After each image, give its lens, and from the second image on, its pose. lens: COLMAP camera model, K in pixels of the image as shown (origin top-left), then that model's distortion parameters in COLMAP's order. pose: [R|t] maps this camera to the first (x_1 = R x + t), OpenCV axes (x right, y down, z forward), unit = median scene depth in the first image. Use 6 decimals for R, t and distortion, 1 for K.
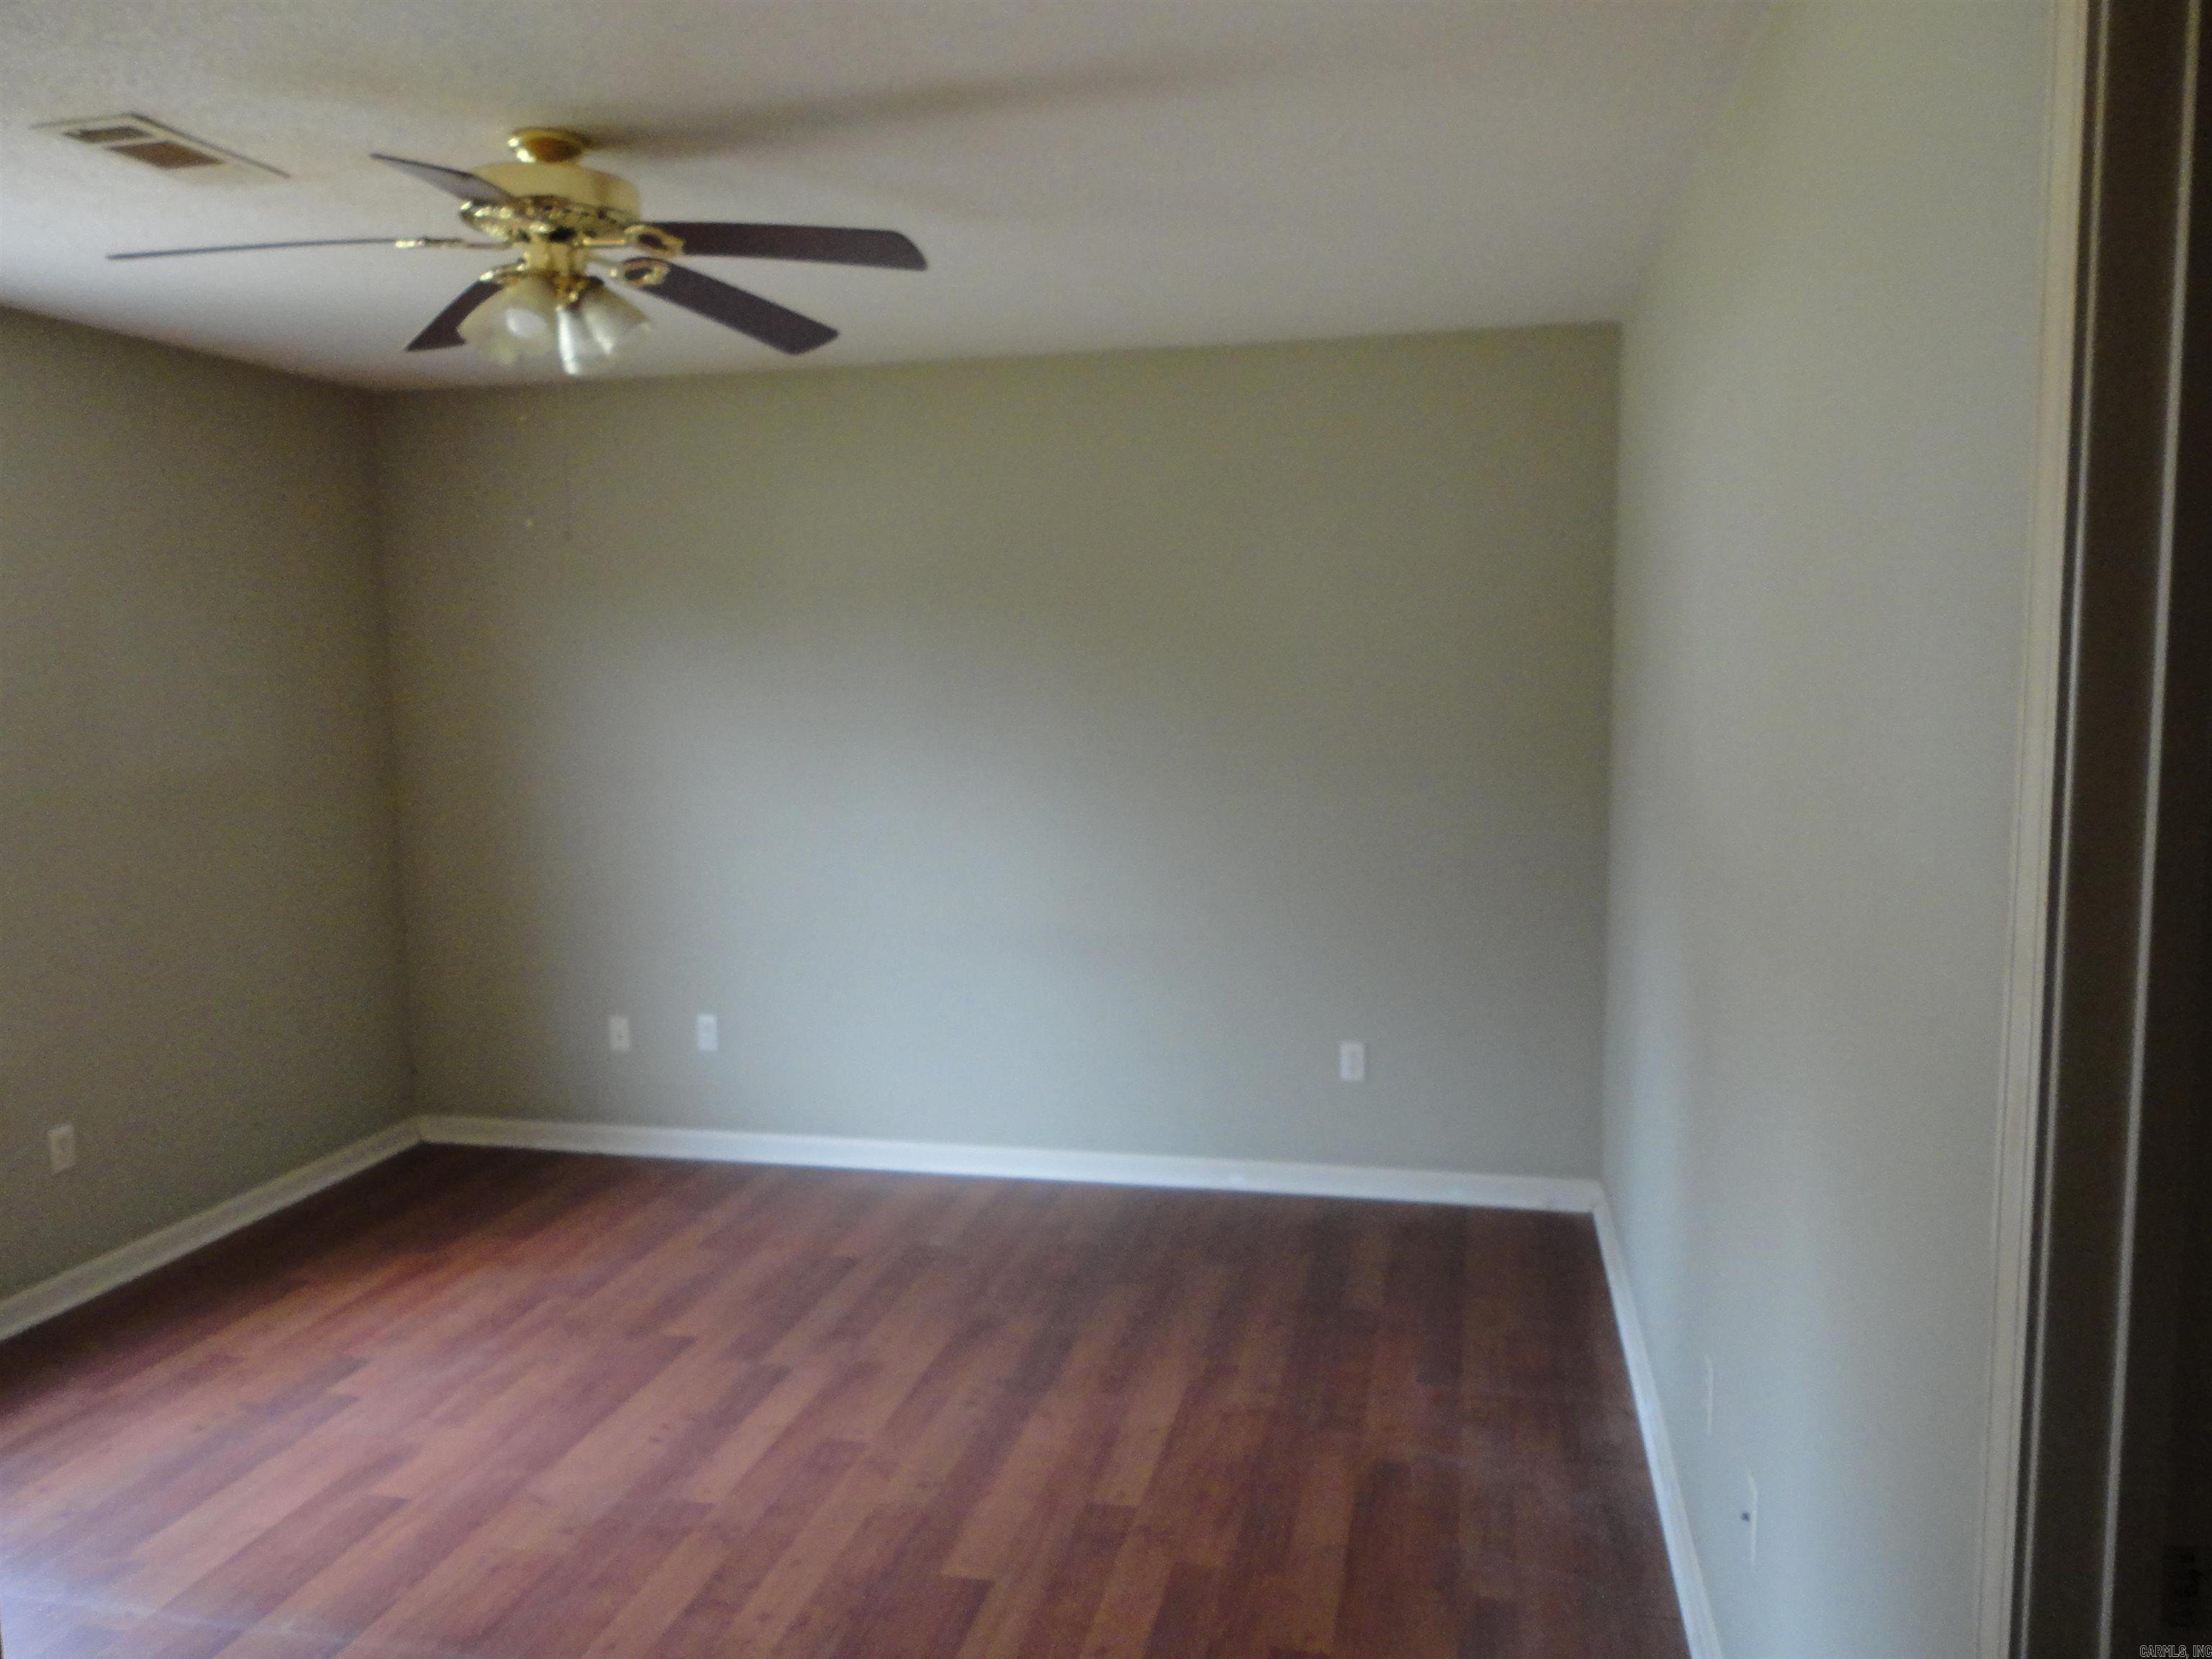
lens RADIAL K [[1616.5, 0, 1102.2], [0, 1616.5, 816.5], [0, 0, 1]] dist [-0.003249, 0.000648]
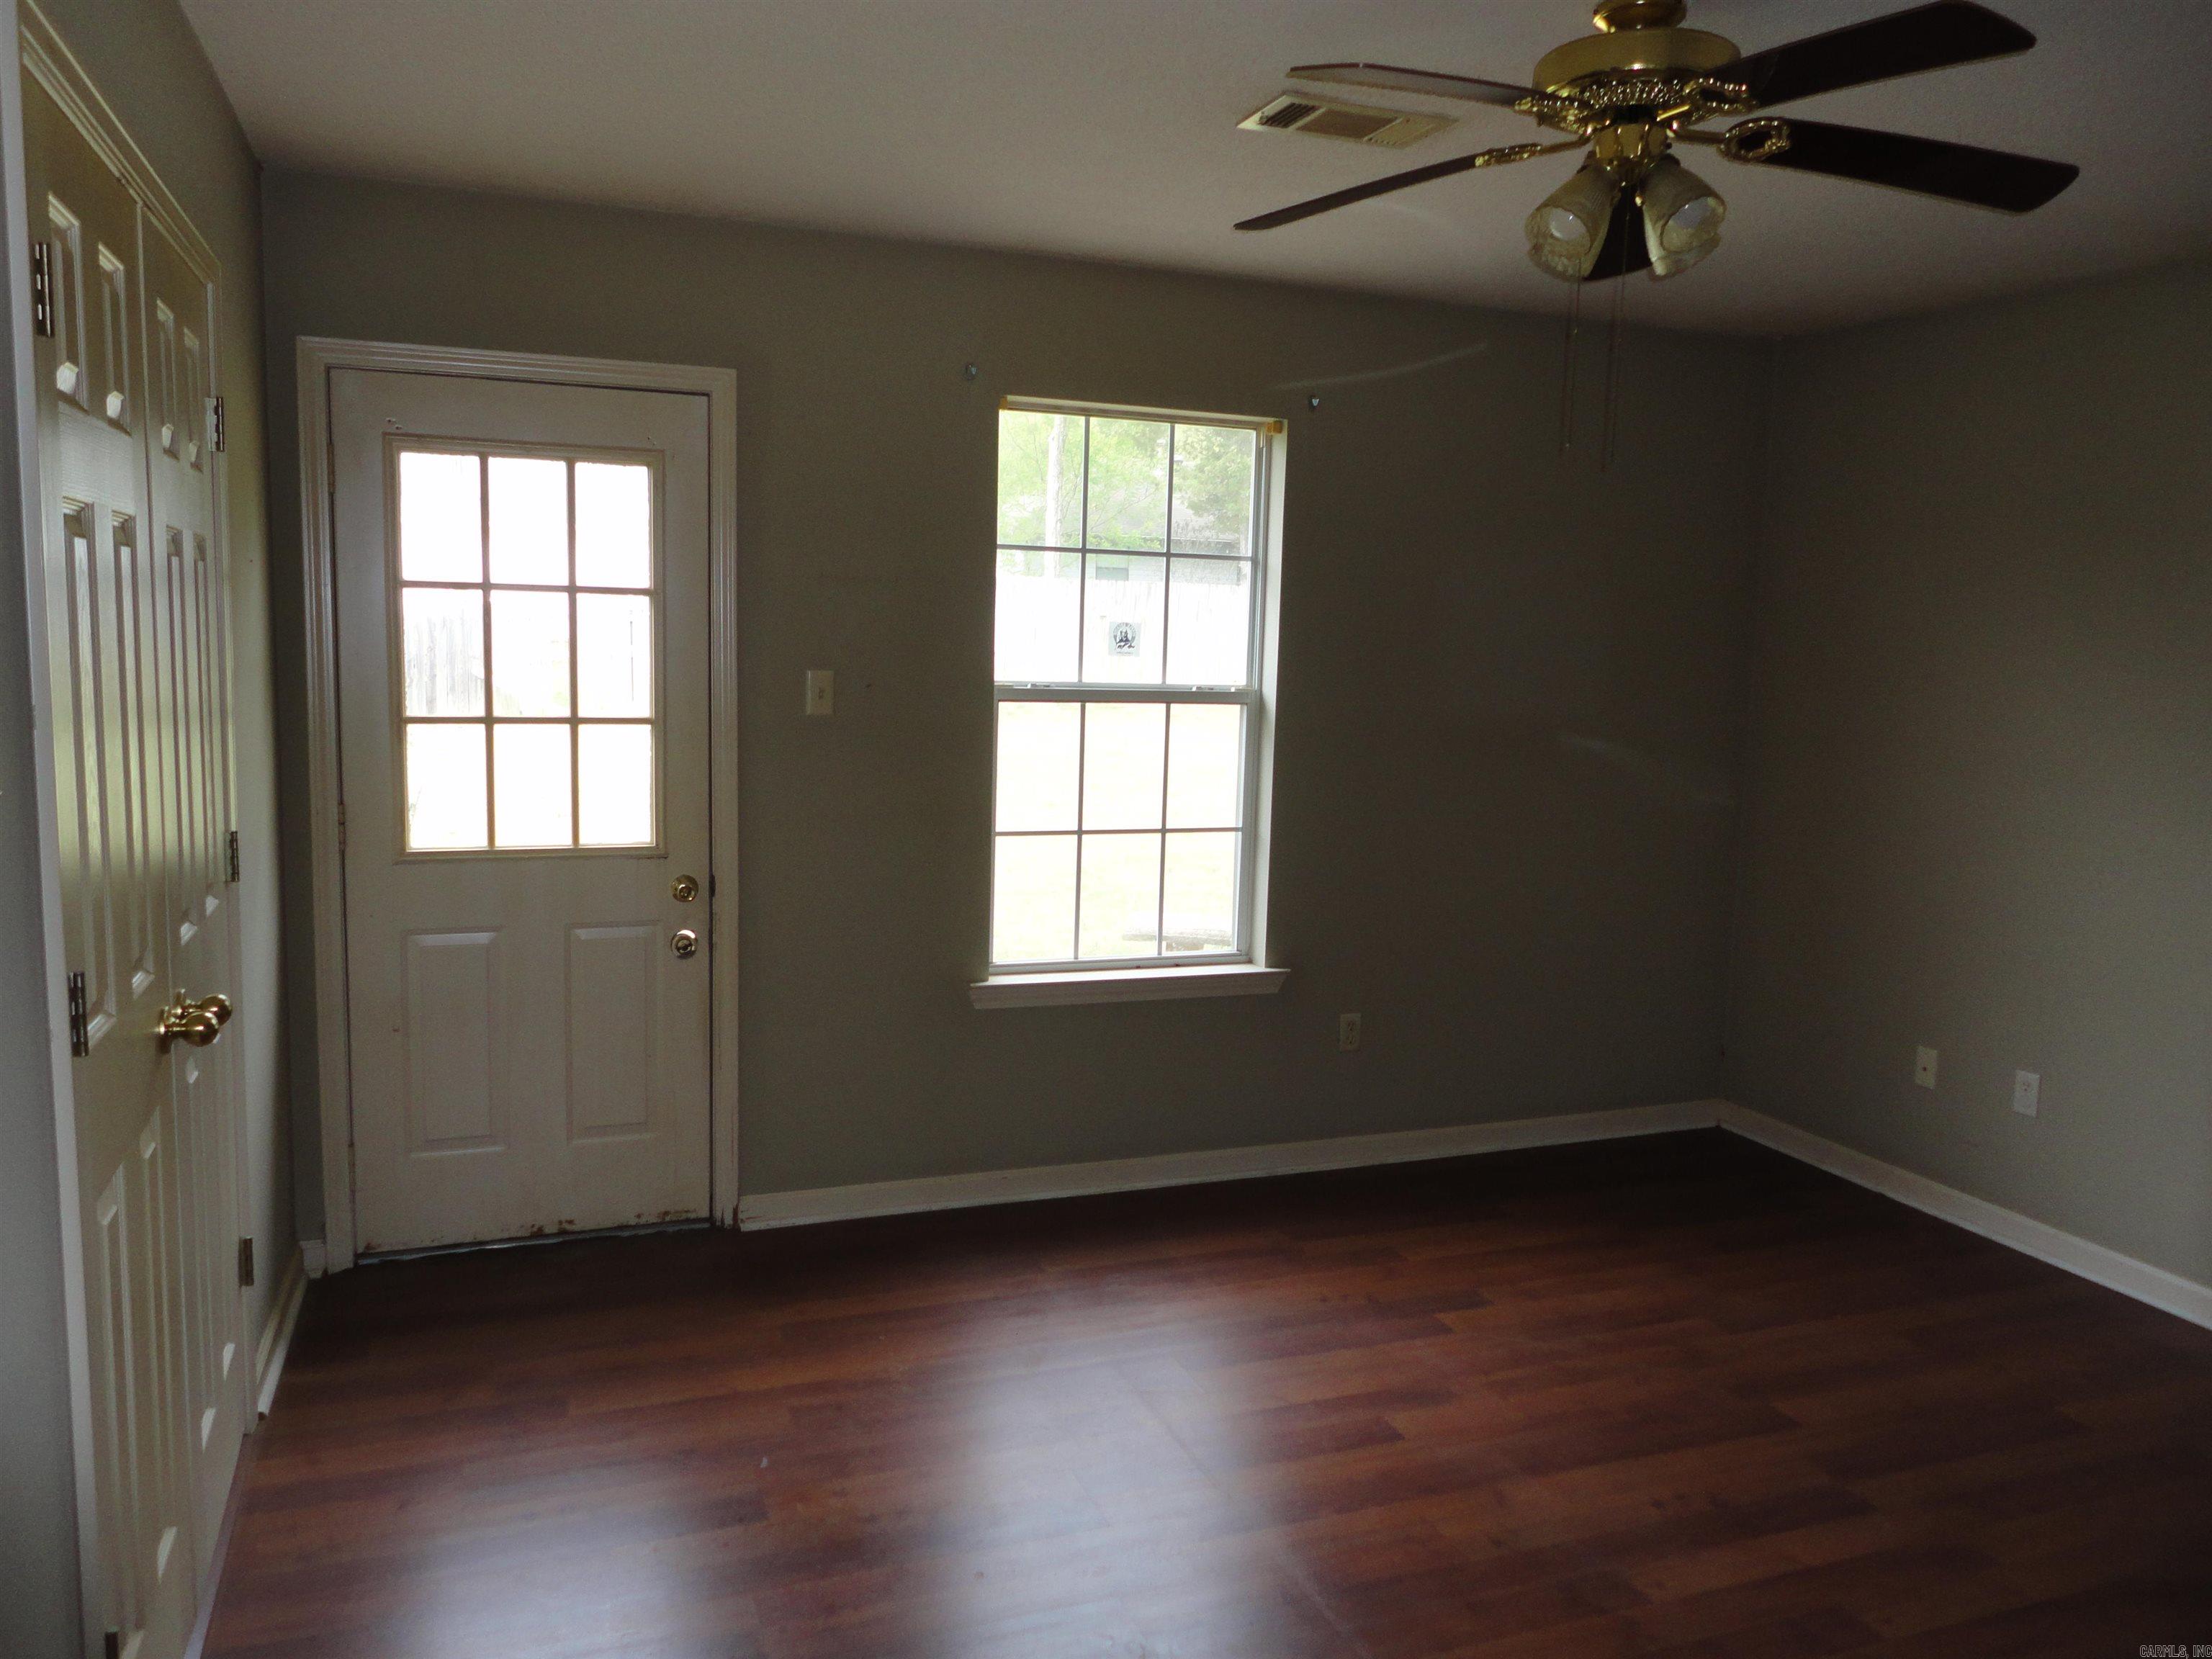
lens RADIAL K [[1616.5, 0, 1102.2], [0, 1616.5, 816.5], [0, 0, 1]] dist [-0.003249, 0.000648]
pose [[0.554655, 0.126425, -0.822420, 0.208571], [-0.120101, 0.990204, 0.071219, -0.007462], [0.823367, 0.059271, 0.564406, 0.218881]]
